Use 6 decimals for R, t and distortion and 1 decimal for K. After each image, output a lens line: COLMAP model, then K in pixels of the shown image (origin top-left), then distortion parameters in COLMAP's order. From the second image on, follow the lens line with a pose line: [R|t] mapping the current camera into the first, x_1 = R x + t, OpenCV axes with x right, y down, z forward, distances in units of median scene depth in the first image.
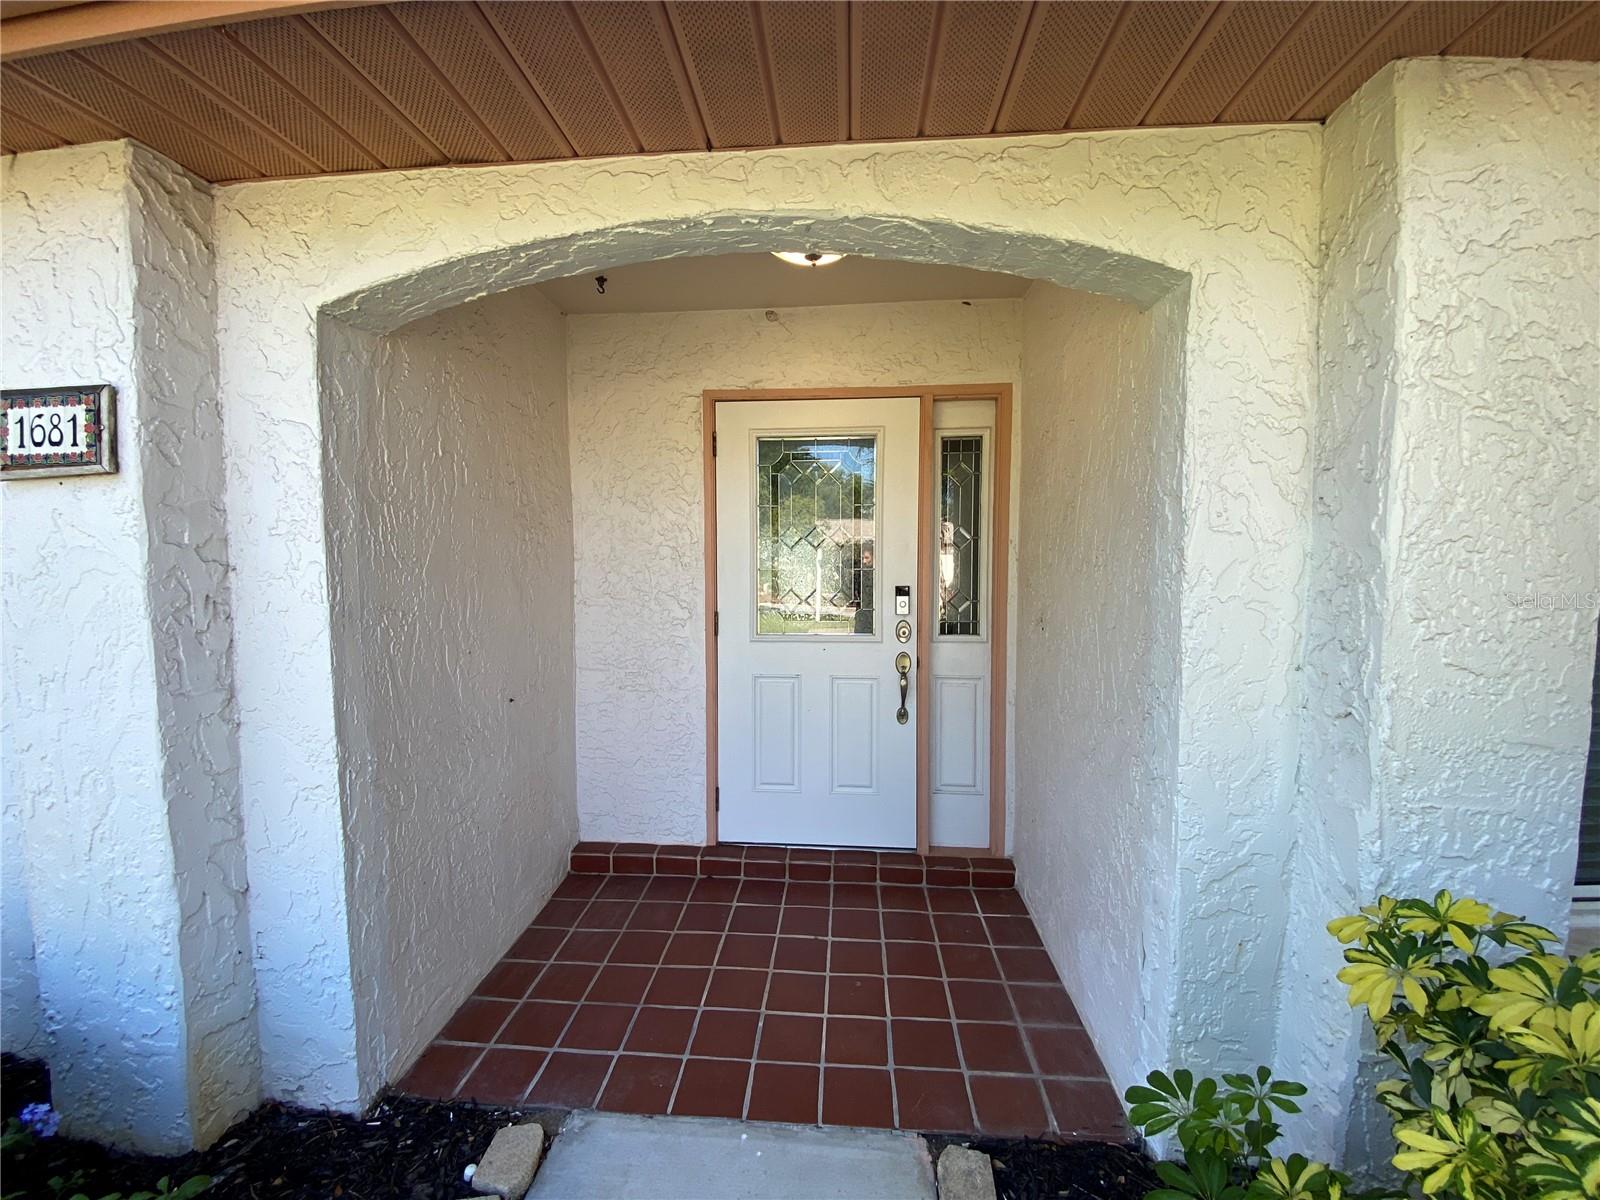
lens RADIAL K [[649.6, 0, 791.0], [0, 649.6, 597.8], [0, 0, 1]] dist [0.012761, -0.017058]
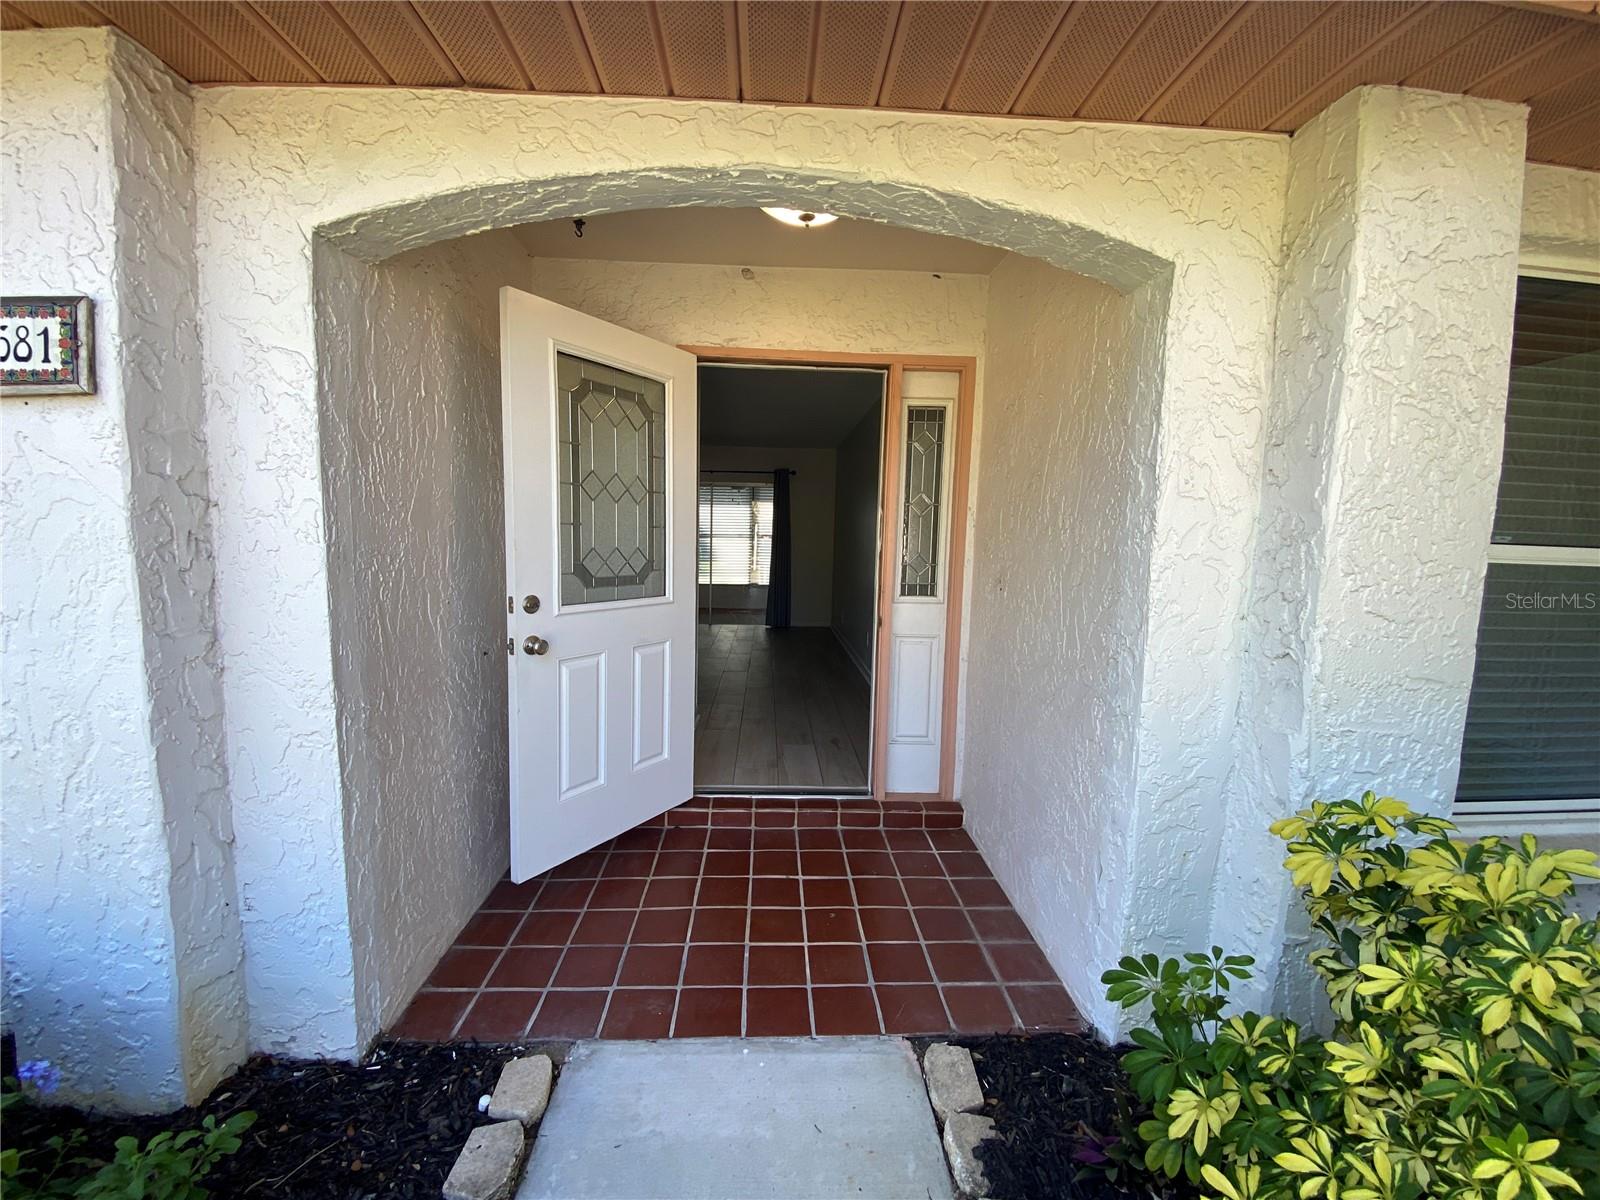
lens RADIAL K [[649.6, 0, 791.0], [0, 649.6, 597.8], [0, 0, 1]] dist [0.012761, -0.017058]
pose [[0.991896, 0.013261, 0.126355, -0.159041], [-0.018940, 0.998859, 0.043849, 0.035814], [-0.125629, -0.045887, 0.991015, -0.045306]]
